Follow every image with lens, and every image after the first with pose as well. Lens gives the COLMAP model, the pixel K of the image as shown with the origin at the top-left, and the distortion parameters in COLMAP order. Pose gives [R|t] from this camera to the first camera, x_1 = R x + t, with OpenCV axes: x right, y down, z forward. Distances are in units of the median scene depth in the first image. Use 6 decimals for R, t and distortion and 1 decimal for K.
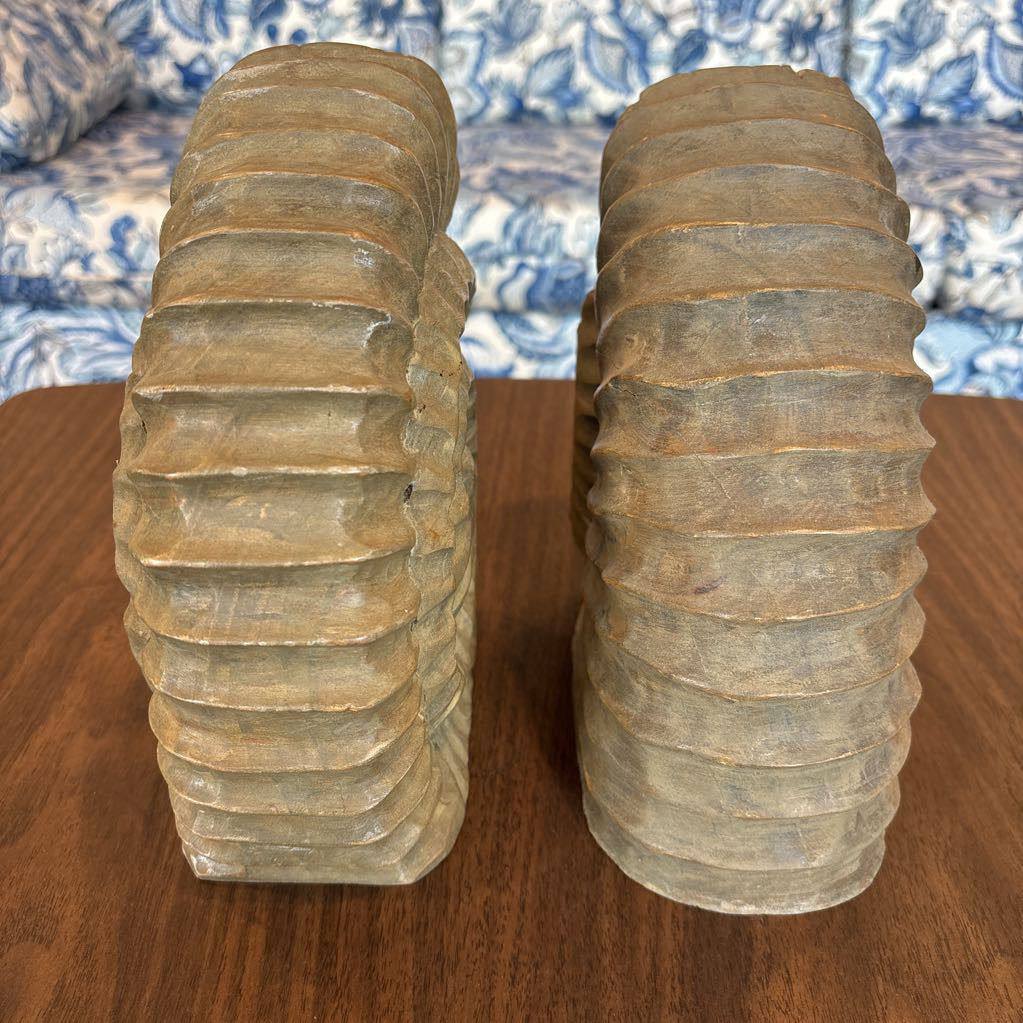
lens RADIAL K [[1078.6, 0, 506.5], [0, 1078.6, 527.5], [0, 0, 1]] dist [0.004528, 0.000000]
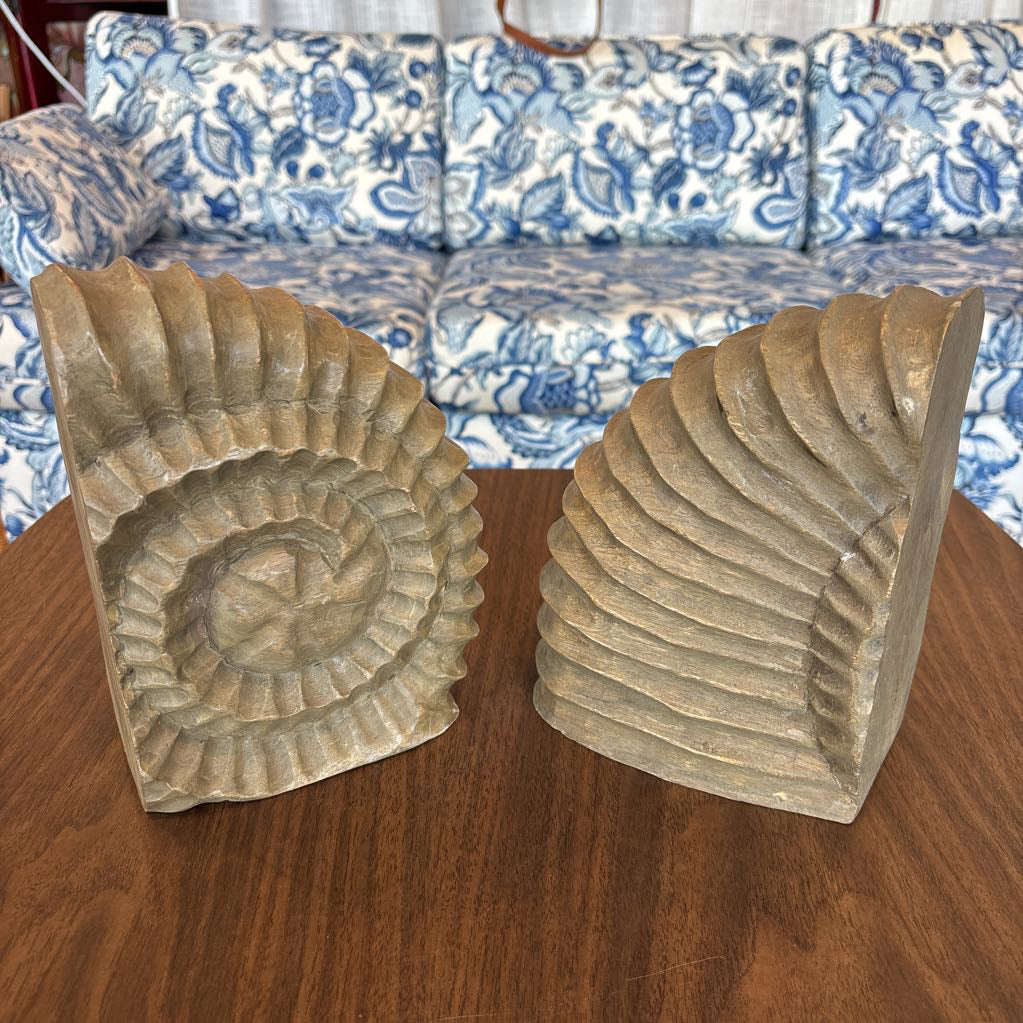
lens RADIAL K [[1078.6, 0, 507.4], [0, 1078.6, 525.2], [0, 0, 1]] dist [0.004528, 0.000000]
pose [[0.999837, -0.013786, -0.011678, 0.015625], [0.012635, 0.995544, -0.093446, 0.016805], [0.012915, 0.093283, 0.995556, -0.086278]]
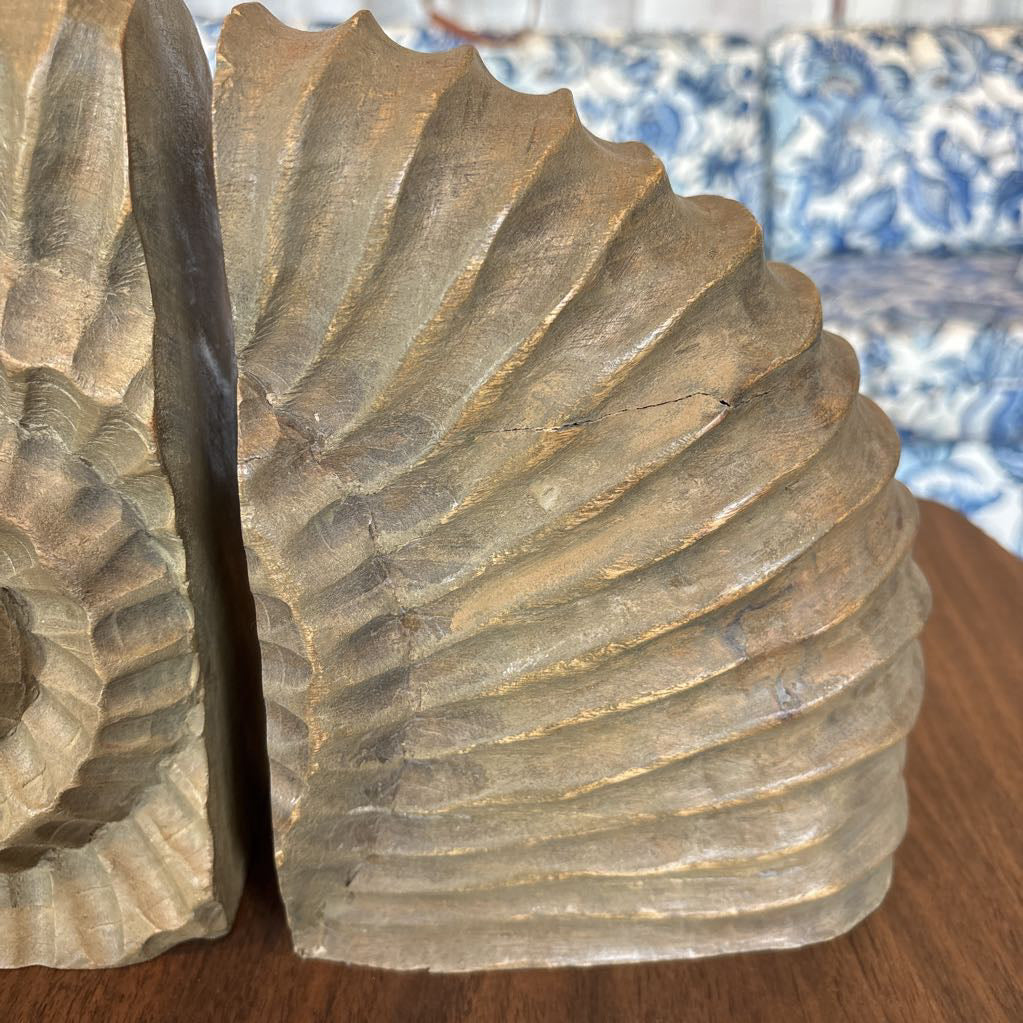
lens RADIAL K [[1078.6, 0, 515.2], [0, 1078.6, 518.8], [0, 0, 1]] dist [0.004528, 0.000000]
pose [[0.999695, -0.005008, 0.024185, 0.069473], [0.008467, 0.989377, -0.145124, 0.010947], [-0.023202, 0.145284, 0.989118, 0.078490]]
